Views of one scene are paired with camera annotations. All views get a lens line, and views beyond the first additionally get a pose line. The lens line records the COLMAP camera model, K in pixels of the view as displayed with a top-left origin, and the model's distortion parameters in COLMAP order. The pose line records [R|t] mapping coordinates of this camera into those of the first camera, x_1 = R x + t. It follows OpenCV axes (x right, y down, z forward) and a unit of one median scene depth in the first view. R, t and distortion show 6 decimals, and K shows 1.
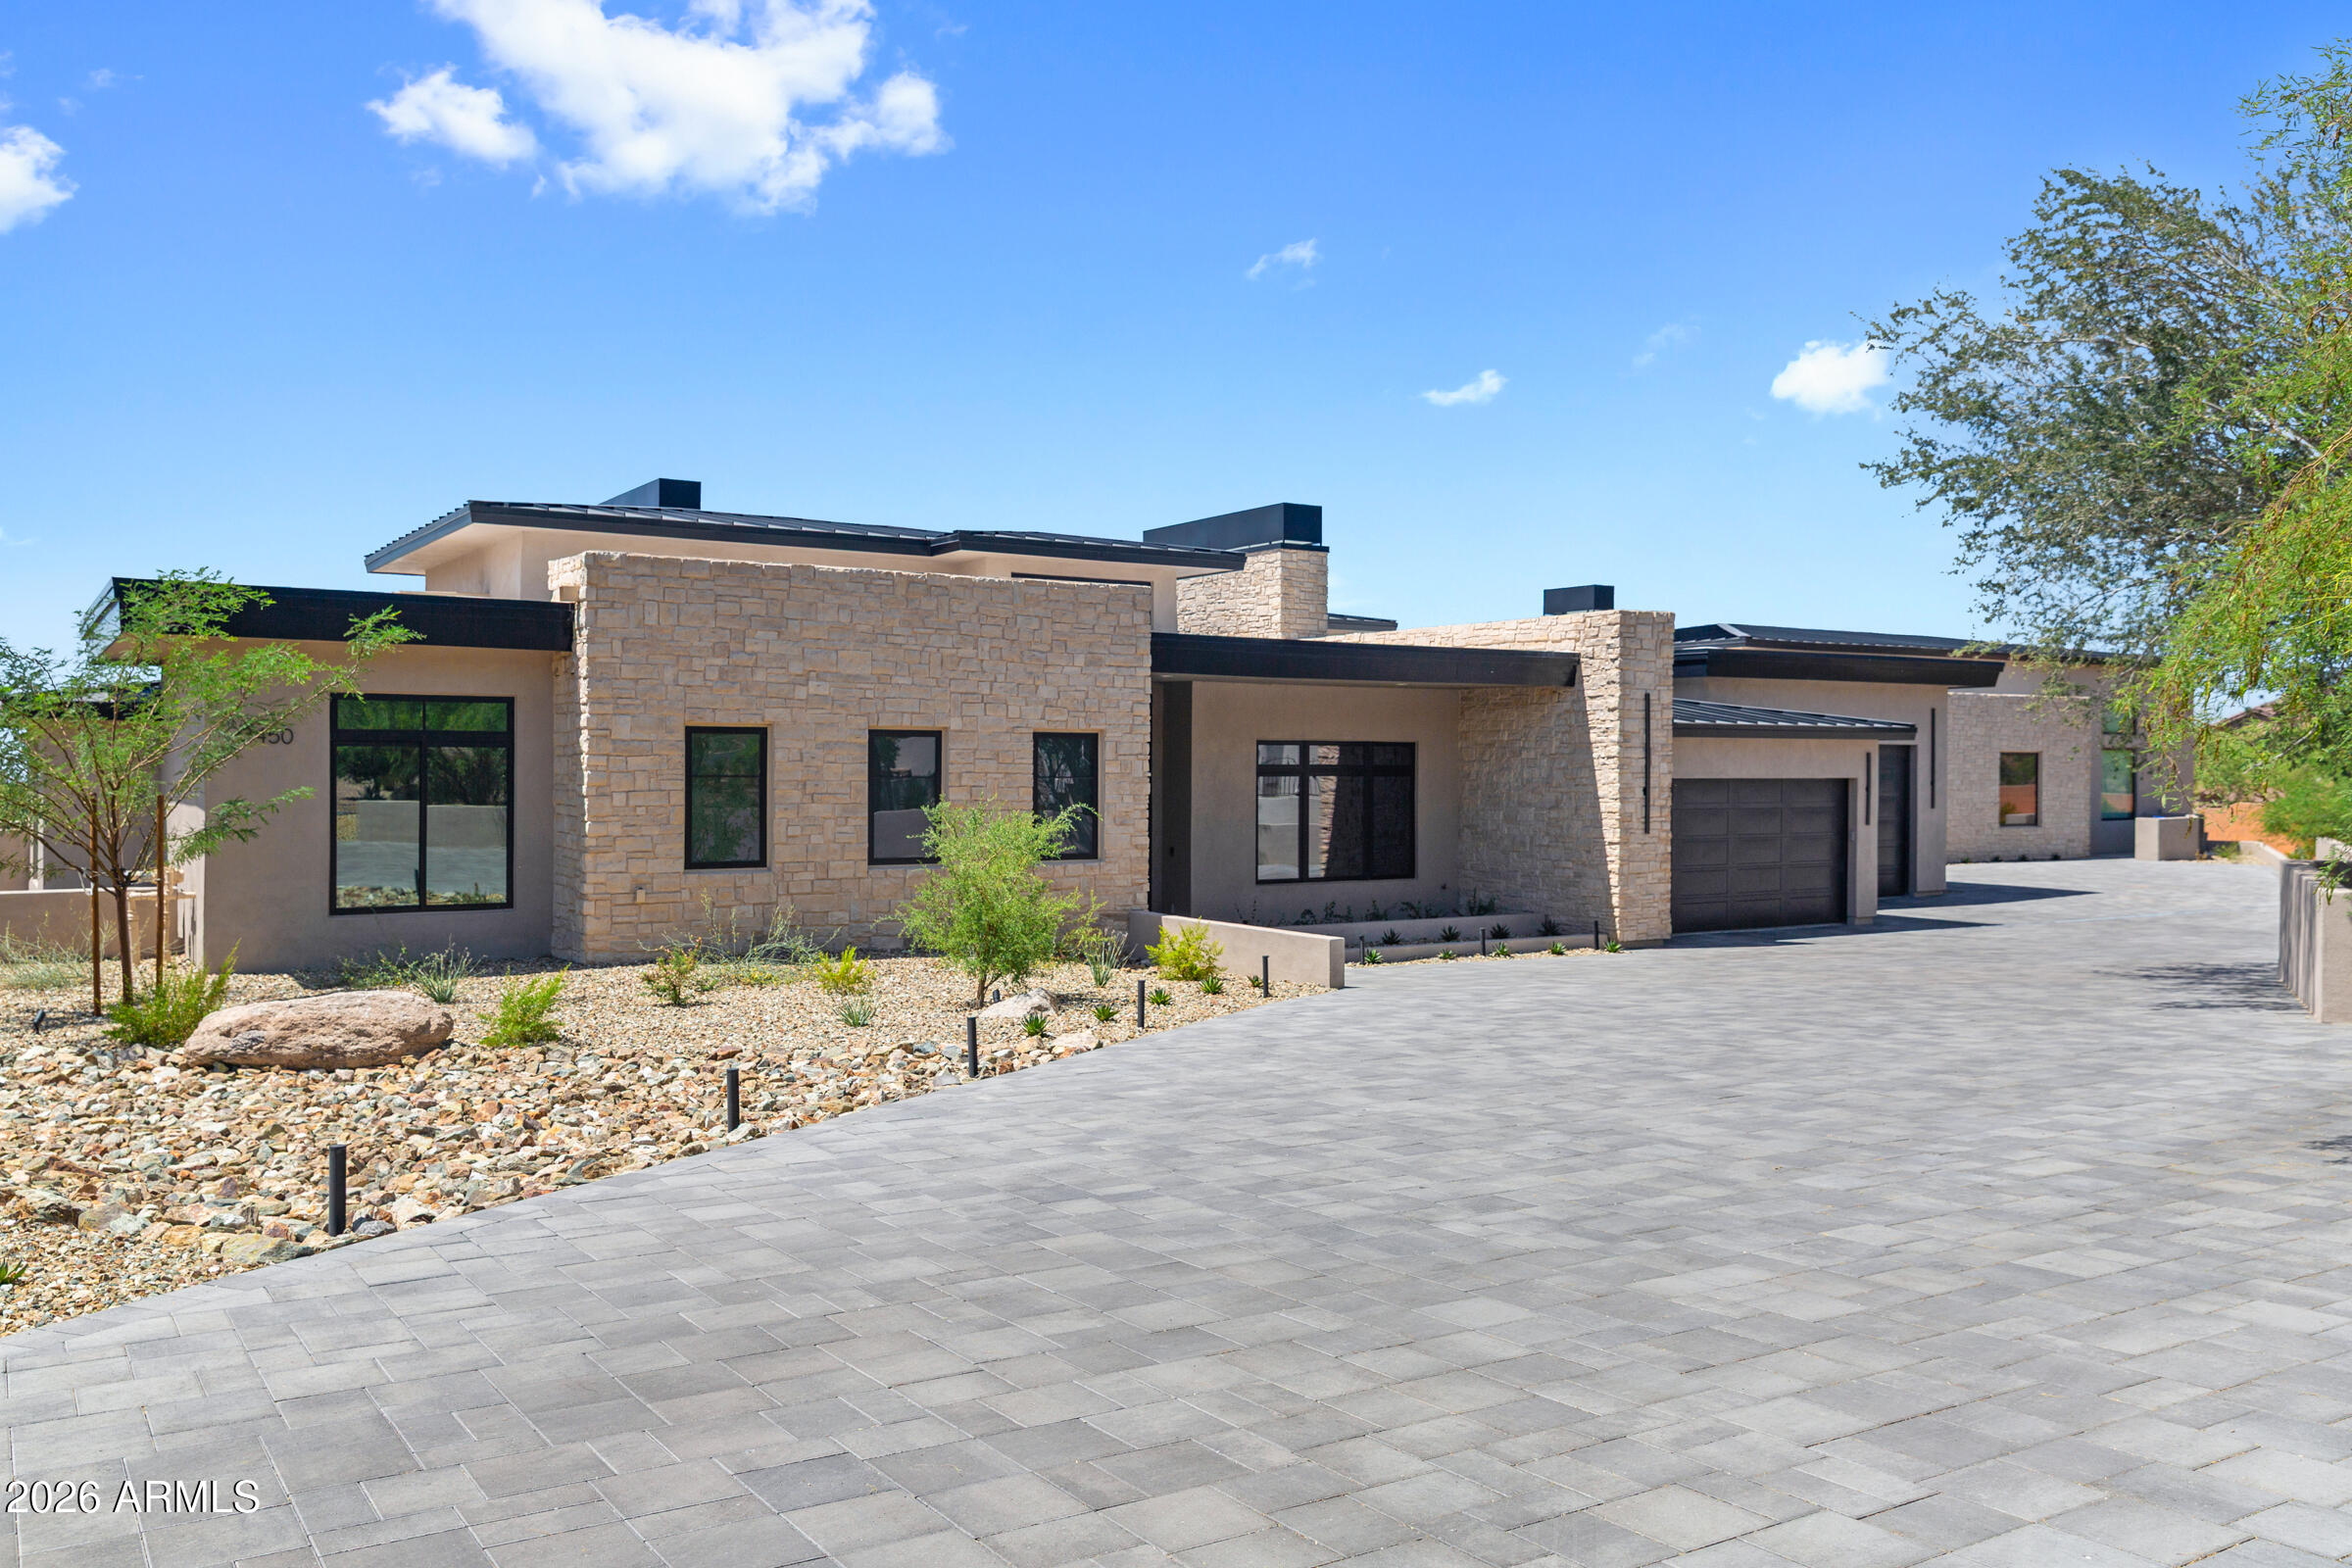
lens RADIAL K [[1890.3, 0, 1176.0], [0, 1890.3, 784.0], [0, 0, 1]] dist [0.003872, 0.003852]
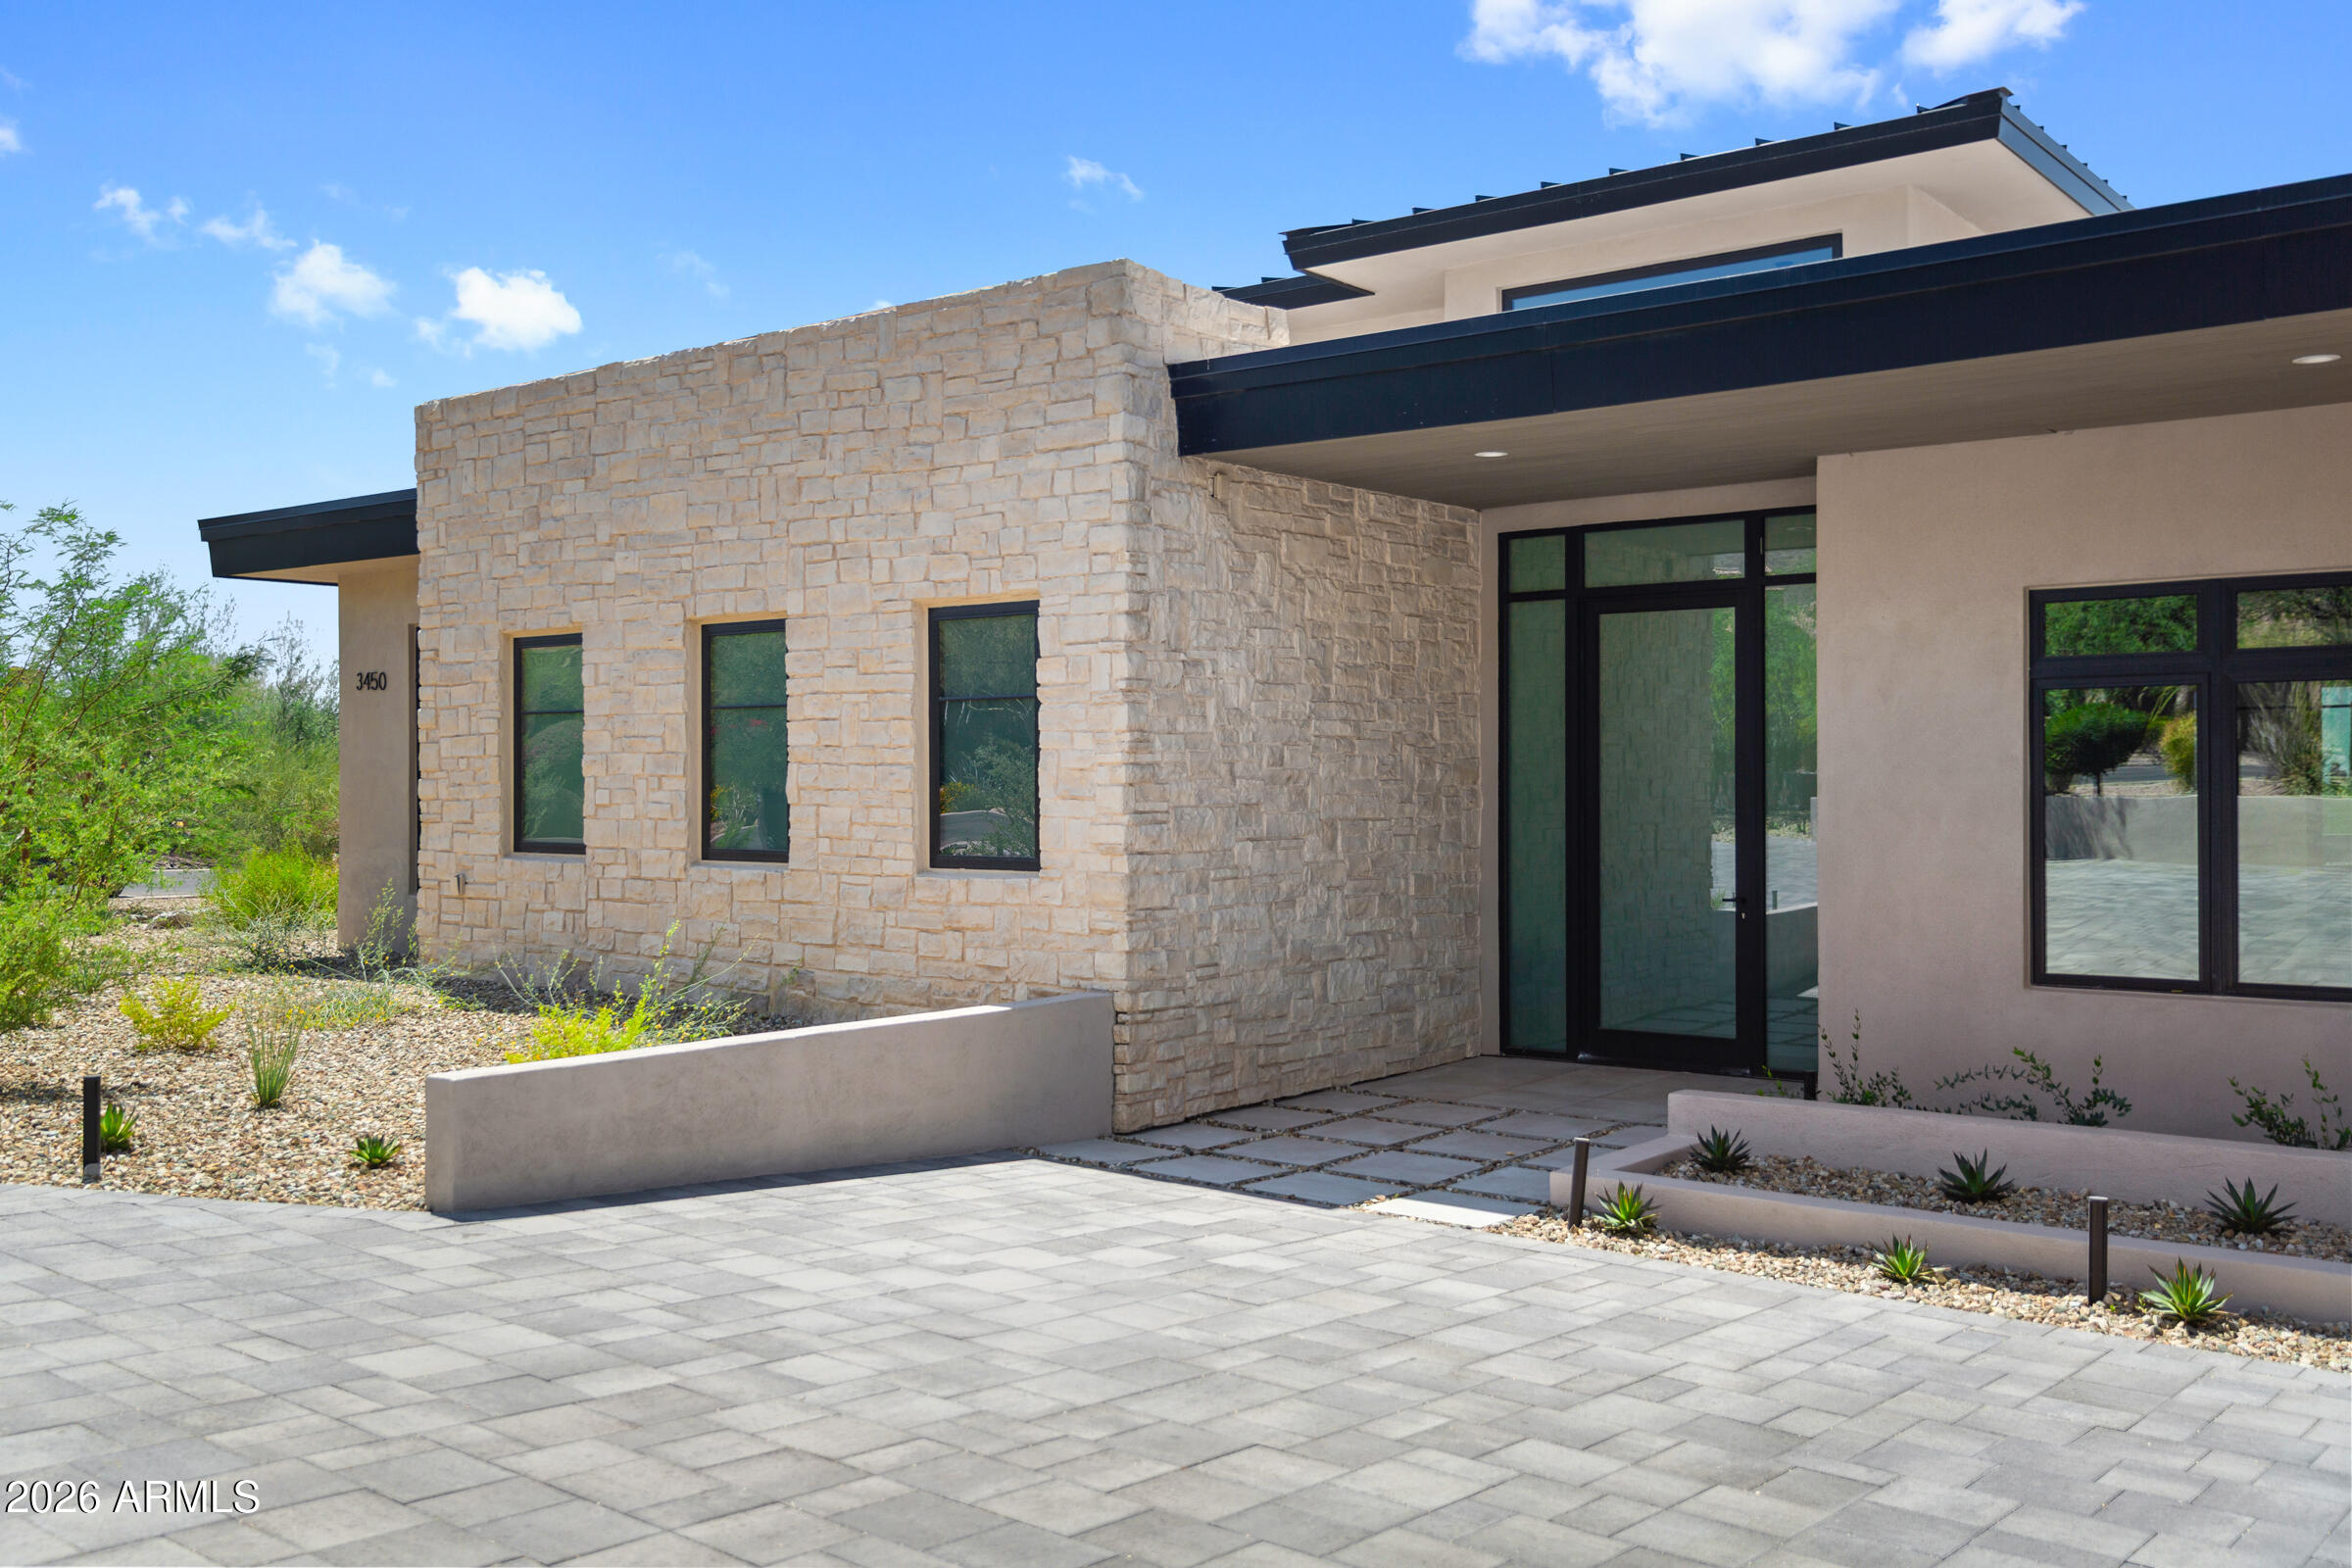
lens RADIAL K [[2114.3, 0, 1176.0], [0, 2114.3, 784.0], [0, 0, 1]] dist [-0.011486, -0.019490]
pose [[0.302323, -0.005685, -0.953188, 0.483158], [-0.008729, 0.999924, -0.008733, 0.023494], [0.953165, 0.010961, 0.302251, 0.913382]]
